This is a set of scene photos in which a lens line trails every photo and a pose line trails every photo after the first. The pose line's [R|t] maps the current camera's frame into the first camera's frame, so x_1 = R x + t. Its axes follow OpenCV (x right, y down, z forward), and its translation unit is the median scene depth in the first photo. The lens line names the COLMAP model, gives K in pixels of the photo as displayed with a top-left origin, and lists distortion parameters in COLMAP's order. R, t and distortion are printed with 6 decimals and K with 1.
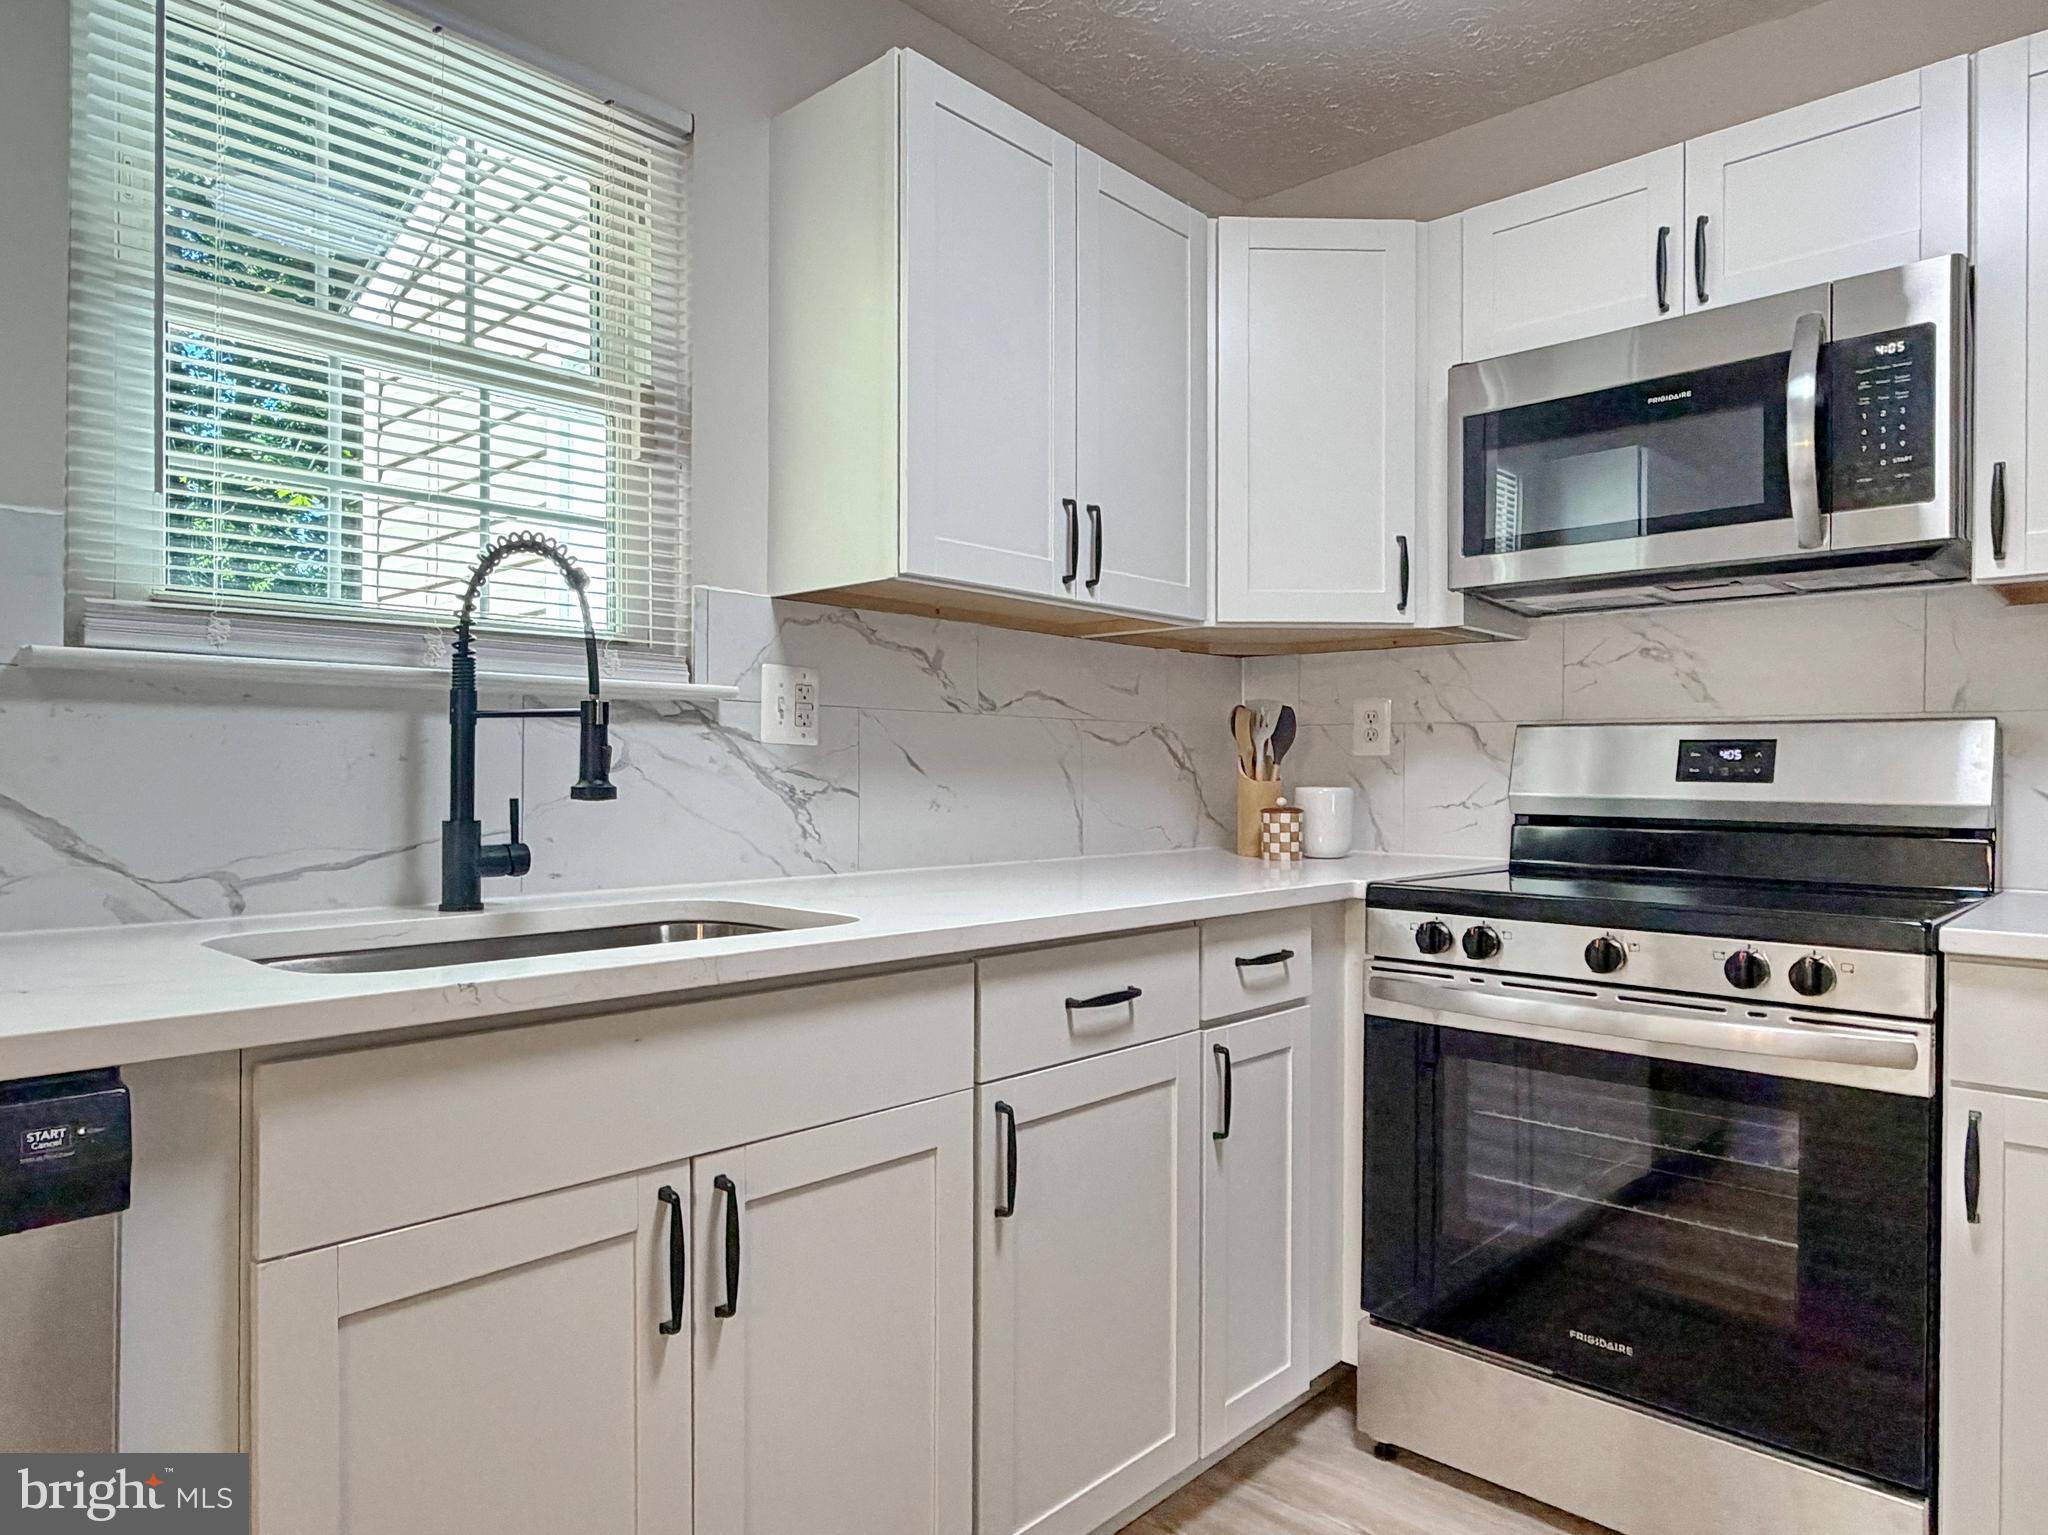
lens RADIAL K [[1338.3, 0, 975.0], [0, 1338.3, 759.9], [0, 0, 1]] dist [-0.000991, 0.000983]
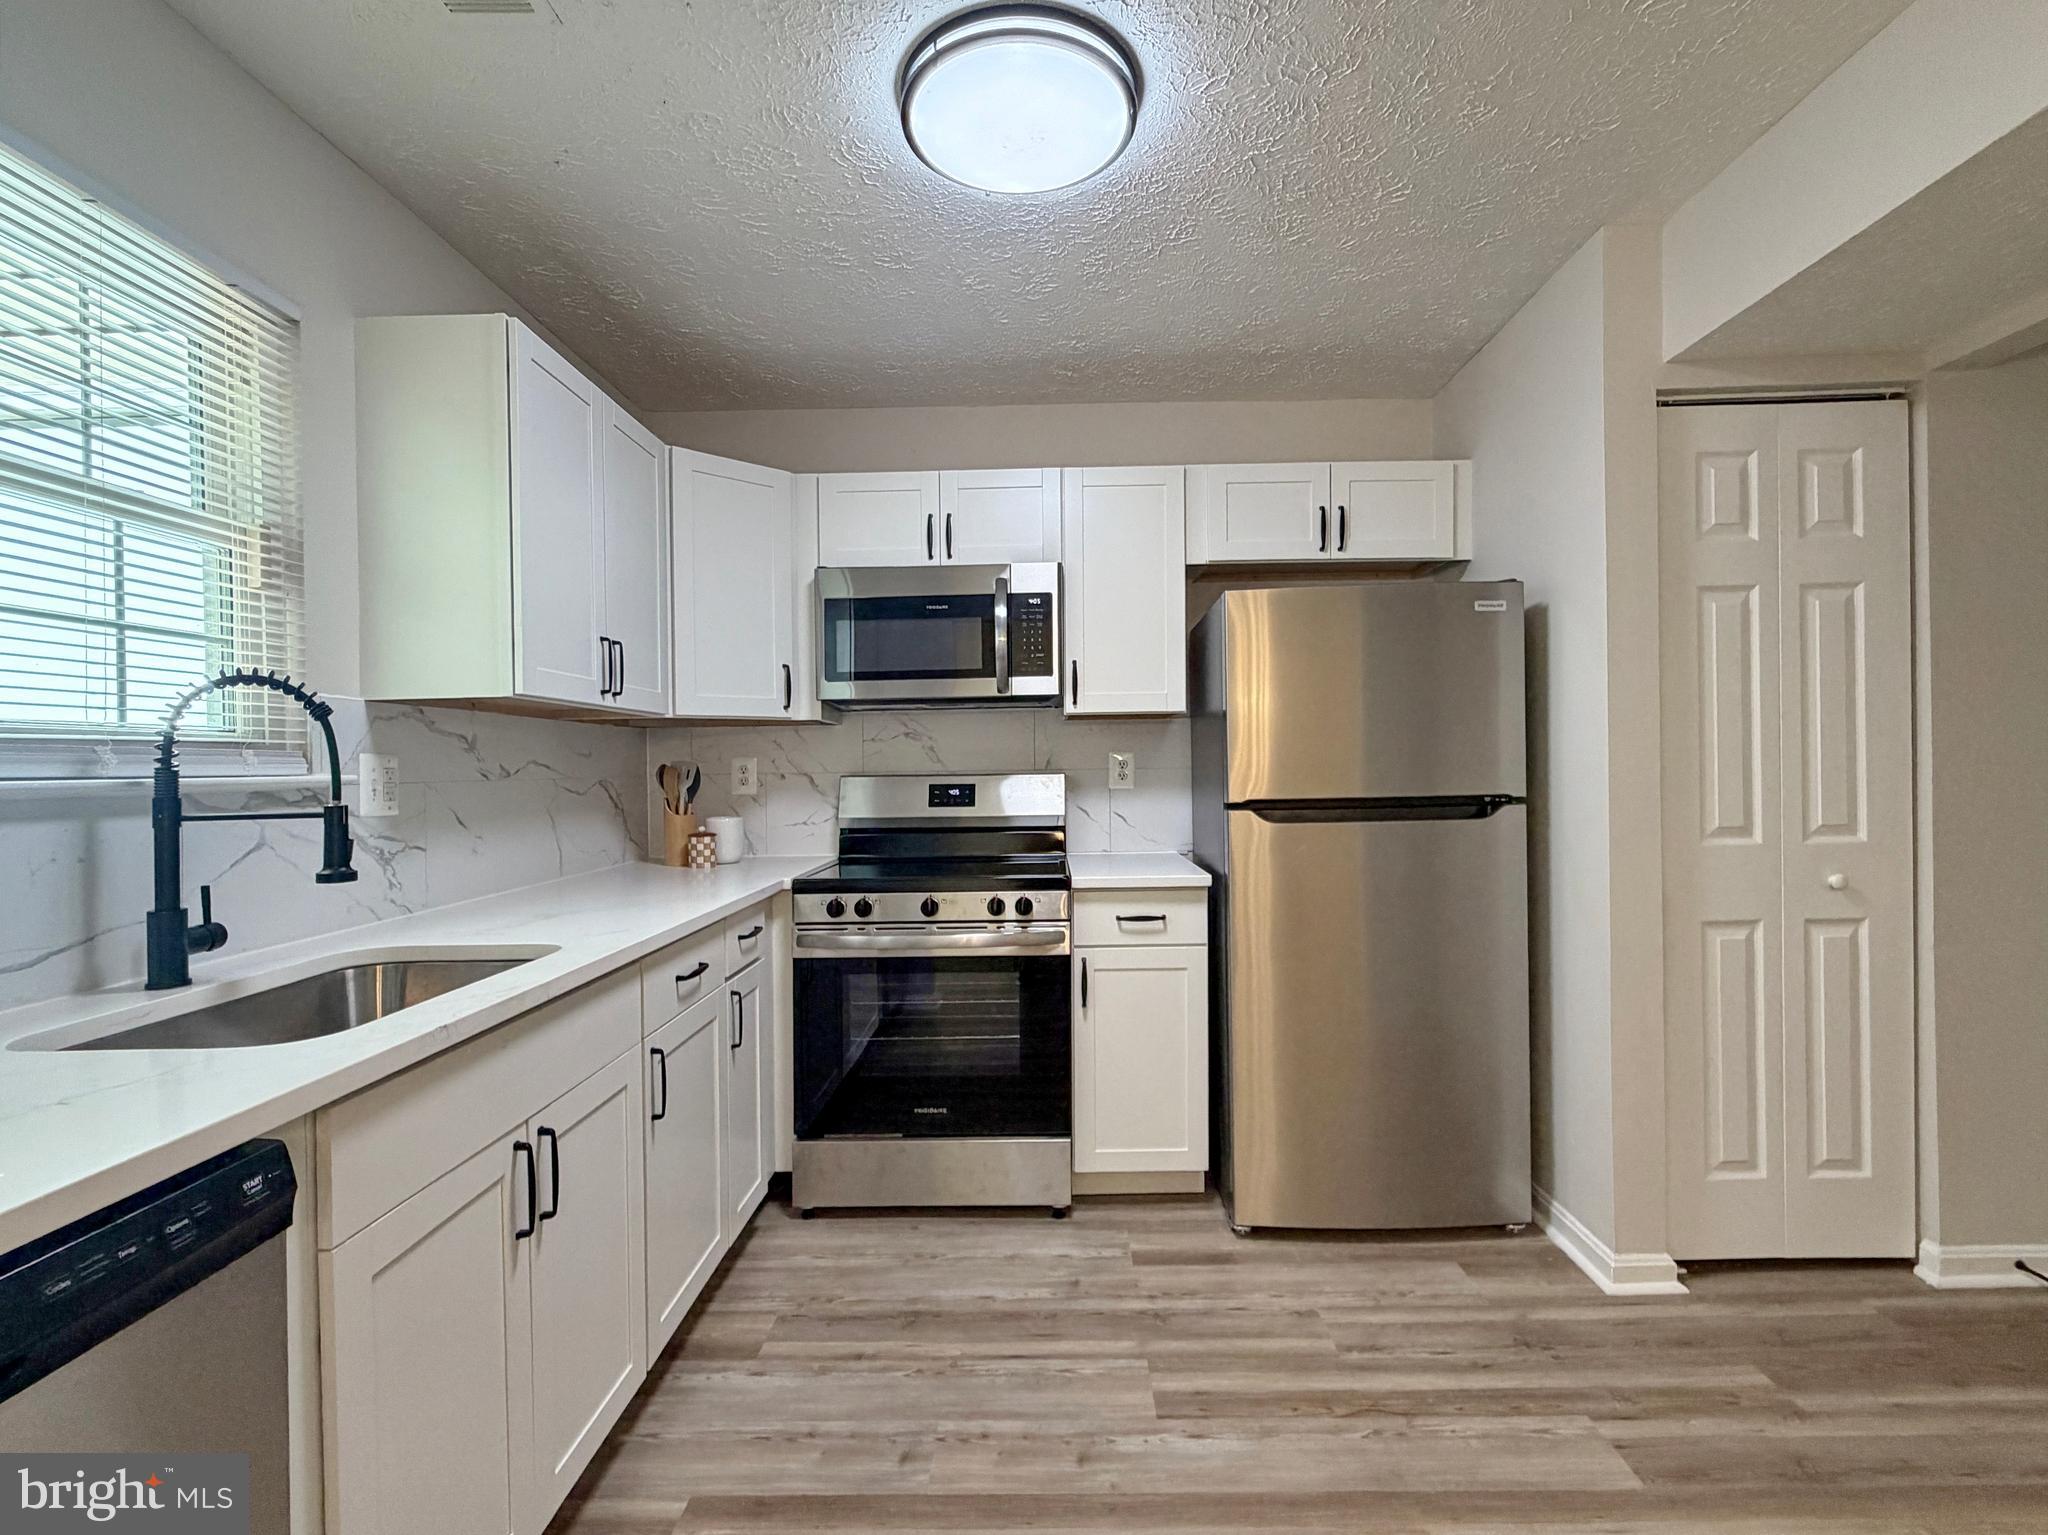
lens RADIAL K [[1014.1, 0, 1085.2], [0, 1014.1, 761.3], [0, 0, 1]] dist [0.000574, -0.000728]
pose [[0.699272, -0.016323, 0.714669, -0.360841], [0.011498, 0.999867, 0.011587, -0.067657], [-0.714763, 0.000115, 0.699367, -0.149065]]
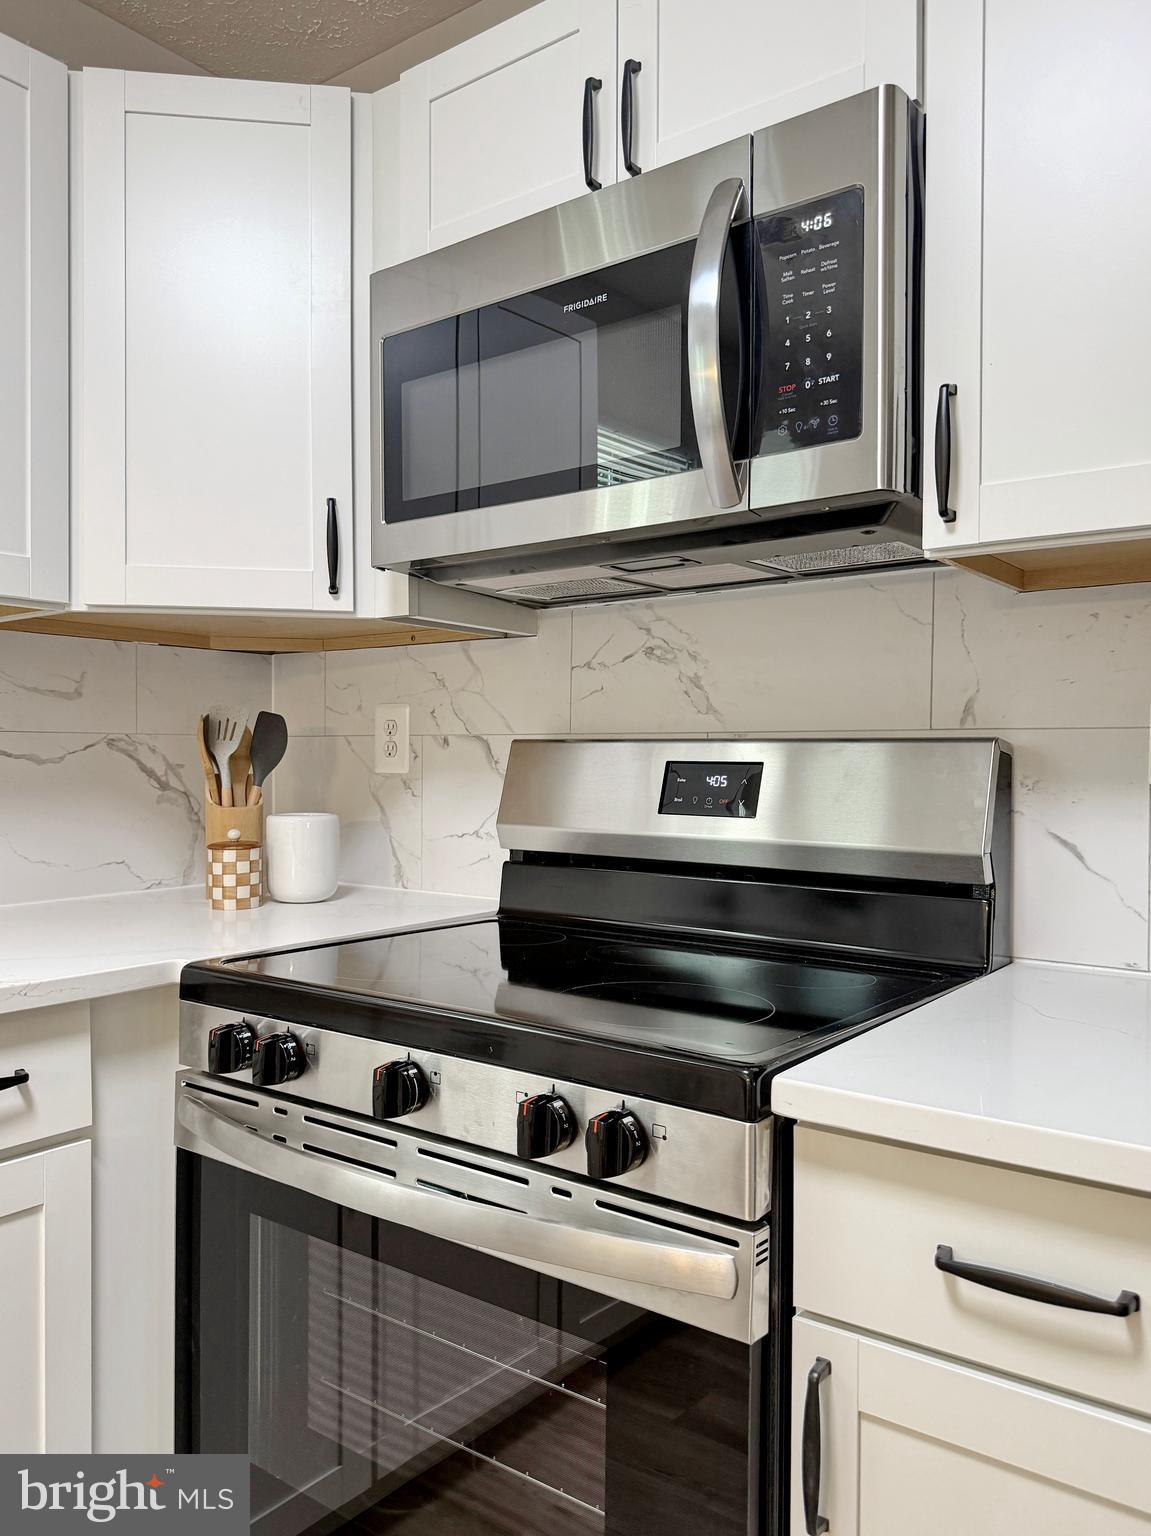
lens RADIAL K [[1158.8, 0, 575.8], [0, 1158.8, 758.4], [0, 0, 1]] dist [0.093863, -0.145708]
pose [[0.993727, -0.000704, 0.111833, 0.441094], [-0.000367, 0.999954, 0.009556, -0.026138], [-0.111835, -0.009537, 0.993681, 0.354433]]
